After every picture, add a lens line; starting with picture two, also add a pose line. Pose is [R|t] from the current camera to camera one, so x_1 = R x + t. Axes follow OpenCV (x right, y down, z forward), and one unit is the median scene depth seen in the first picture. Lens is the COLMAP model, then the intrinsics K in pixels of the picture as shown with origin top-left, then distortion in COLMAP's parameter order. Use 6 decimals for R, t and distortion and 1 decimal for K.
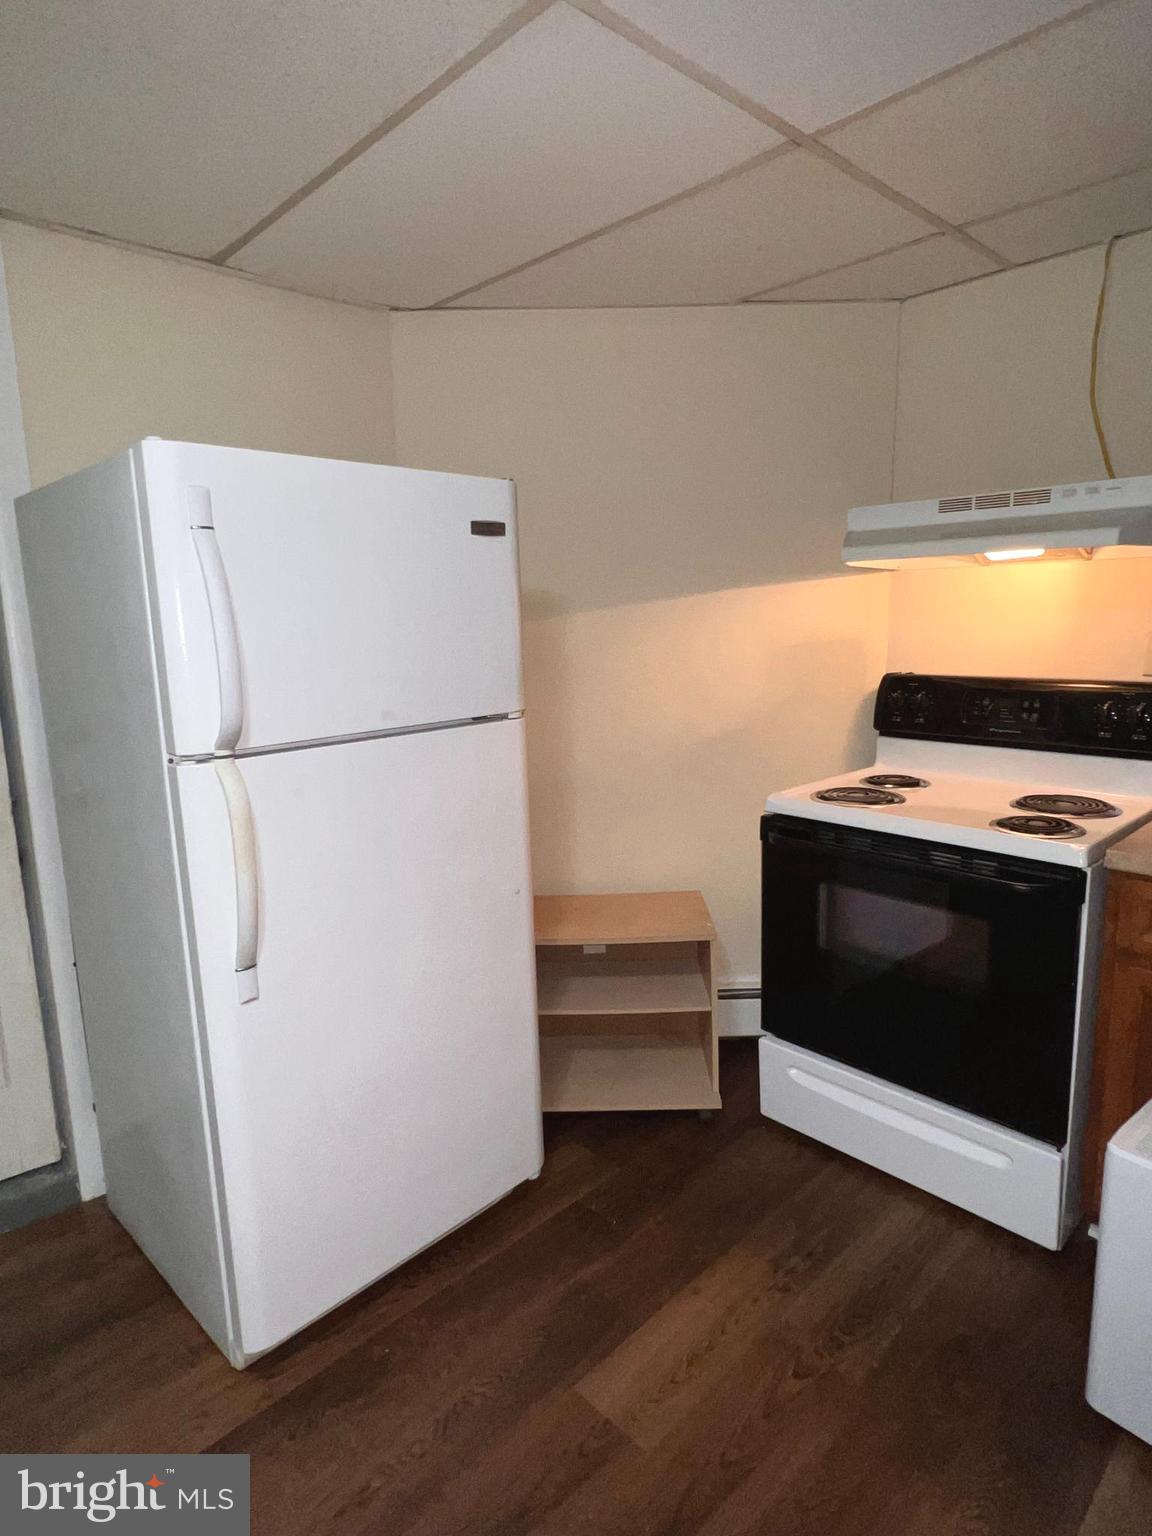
lens RADIAL K [[848.4, 0, 573.8], [0, 848.4, 769.0], [0, 0, 1]] dist [-0.008172, -0.000089]
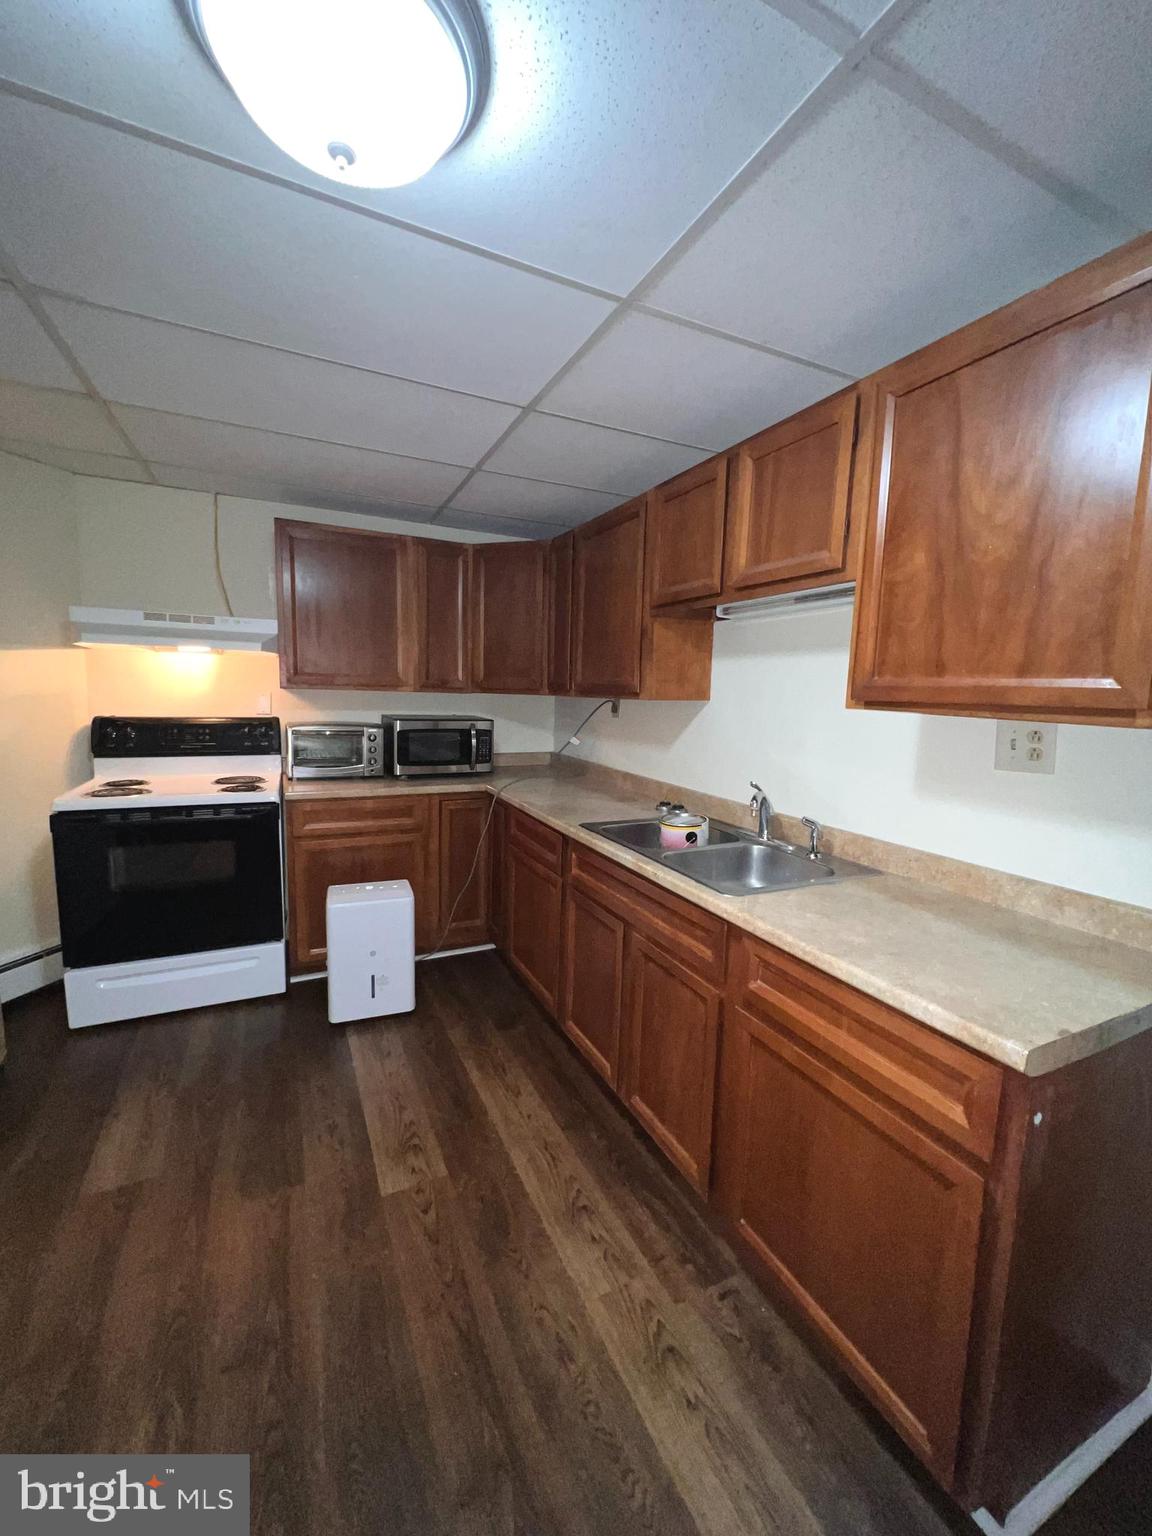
lens RADIAL K [[617.1, 0, 574.8], [0, 617.1, 768.2], [0, 0, 1]] dist [0.000476, 0.000038]
pose [[0.293706, -0.082231, 0.952352, -0.502715], [0.135840, 0.989772, 0.043569, 0.053733], [-0.946195, 0.116571, 0.301873, -0.147954]]
